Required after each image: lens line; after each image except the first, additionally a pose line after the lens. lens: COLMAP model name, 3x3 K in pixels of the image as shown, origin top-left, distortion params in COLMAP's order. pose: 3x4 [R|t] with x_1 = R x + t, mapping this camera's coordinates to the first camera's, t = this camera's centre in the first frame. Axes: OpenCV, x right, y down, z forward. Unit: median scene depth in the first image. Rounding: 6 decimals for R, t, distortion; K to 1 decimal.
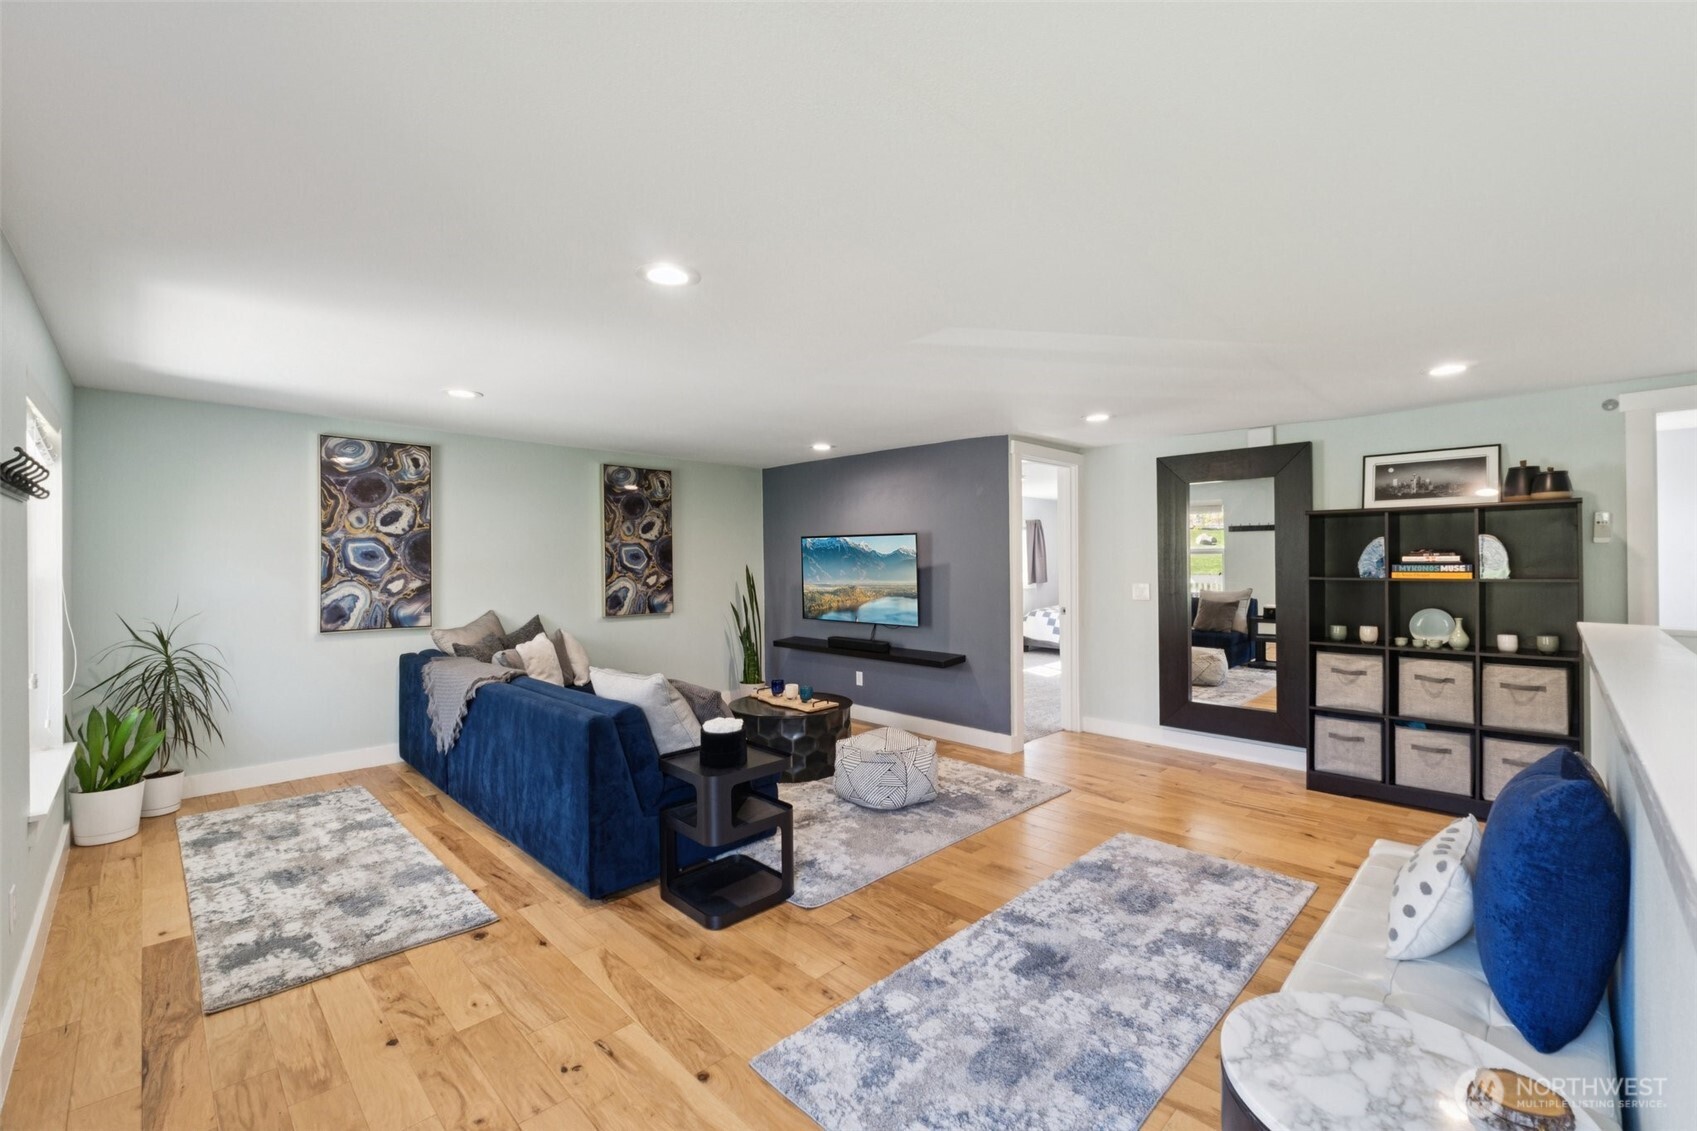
lens RADIAL K [[703.0, 0, 876.3], [0, 703.0, 527.5], [0, 0, 1]] dist [-0.011810, 0.000824]
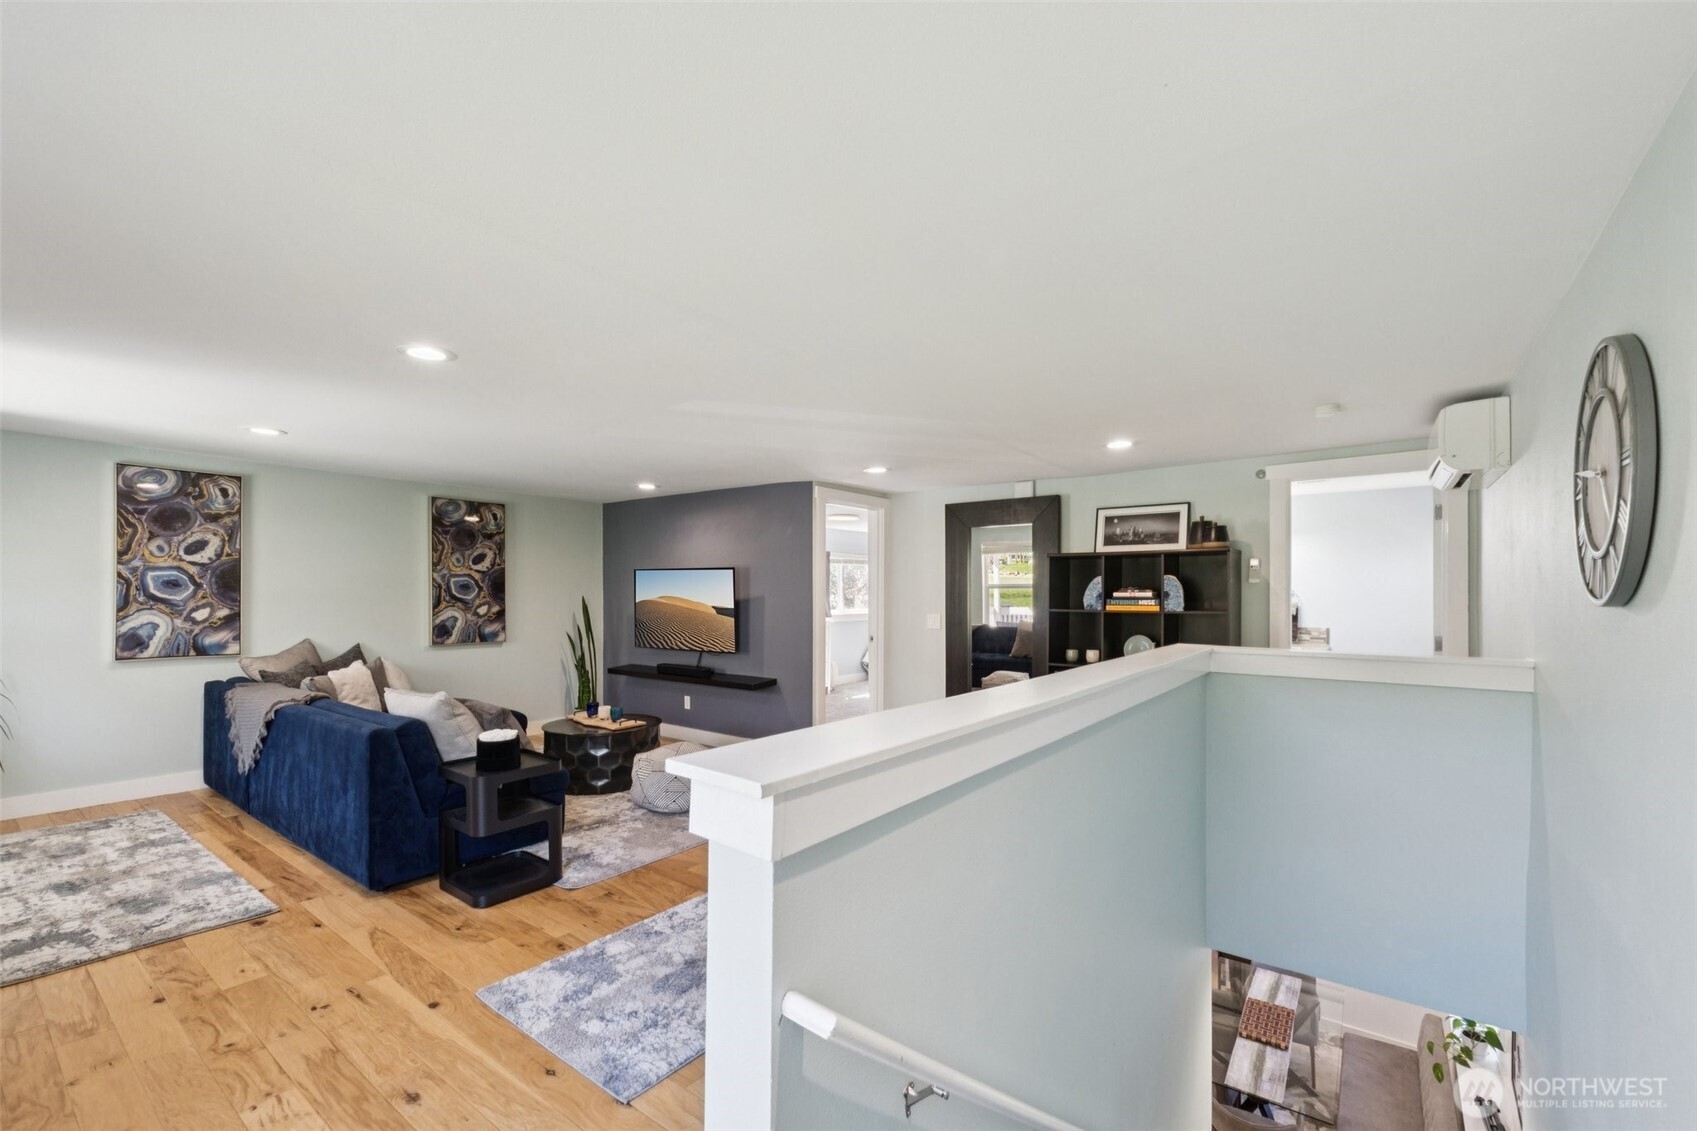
lens RADIAL K [[703.0, 0, 864.2], [0, 703.0, 565.1], [0, 0, 1]] dist [-0.011810, 0.000824]
pose [[0.990850, 0.012140, 0.134420, 0.141143], [-0.013225, 0.999887, 0.007180, -0.008300], [-0.134317, -0.008892, 0.990899, -0.138872]]
